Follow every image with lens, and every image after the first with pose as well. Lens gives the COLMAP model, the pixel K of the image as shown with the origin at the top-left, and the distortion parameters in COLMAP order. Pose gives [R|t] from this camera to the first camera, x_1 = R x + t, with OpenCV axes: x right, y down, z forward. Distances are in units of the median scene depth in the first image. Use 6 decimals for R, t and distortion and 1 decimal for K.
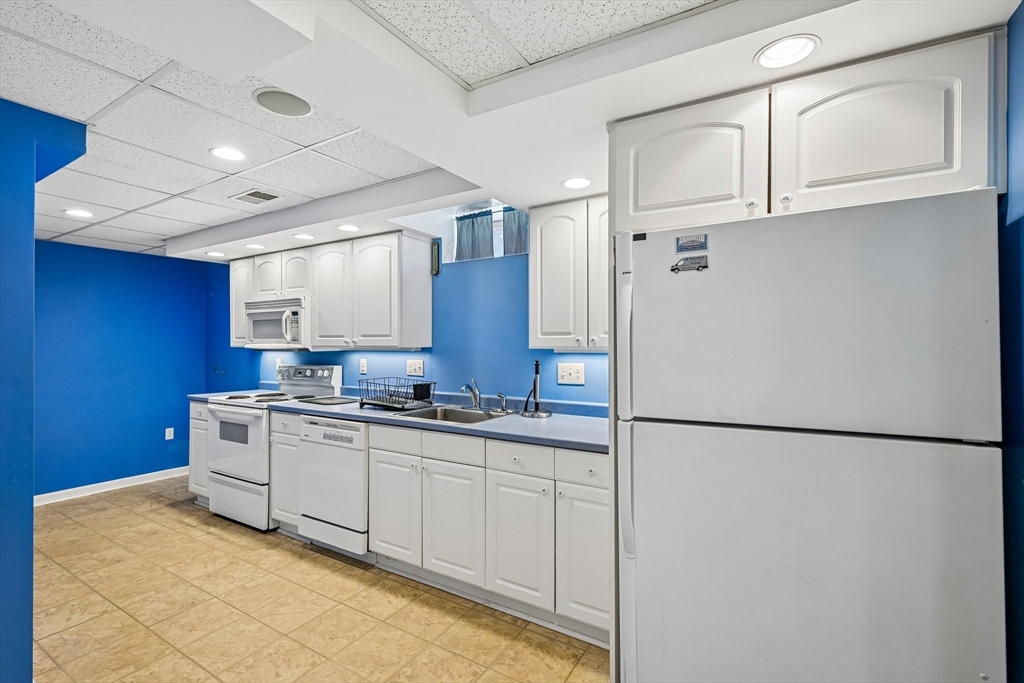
lens RADIAL K [[463.1, 0, 508.3], [0, 463.1, 340.4], [0, 0, 1]] dist [-0.000774, -0.000205]
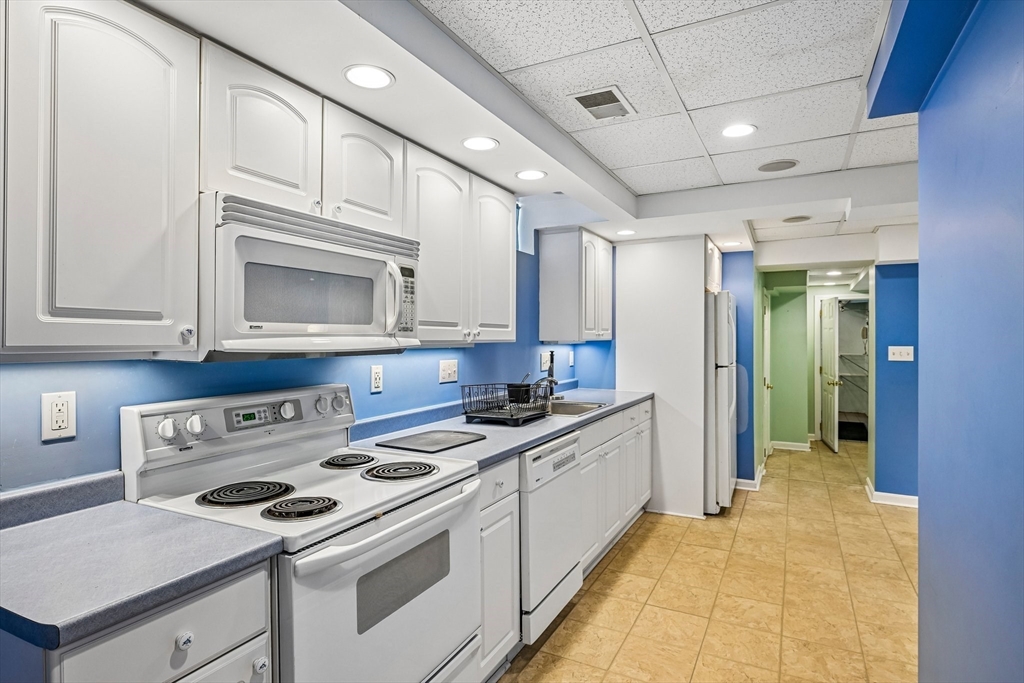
lens RADIAL K [[546.4, 0, 510.0], [0, 546.4, 341.3], [0, 0, 1]] dist [-0.005795, 0.000175]
pose [[-0.067405, -0.005039, 0.997713, -1.434805], [-0.000445, 0.999987, 0.005021, 0.012127], [-0.997726, -0.000105, -0.067407, 1.318576]]
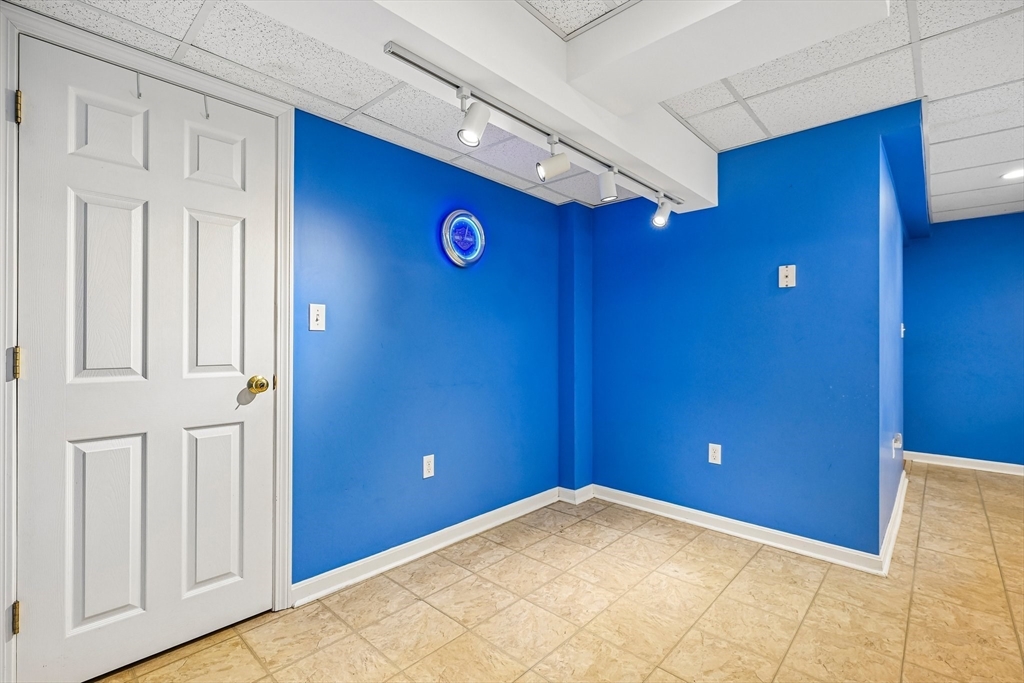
lens RADIAL K [[463.1, 0, 512.8], [0, 463.1, 340.0], [0, 0, 1]] dist [-0.000774, -0.000205]
pose [[-0.197733, -0.003112, -0.980251, 0.307516], [0.002734, 0.999989, -0.003726, 0.098372], [0.980252, -0.003417, -0.197722, 0.179331]]
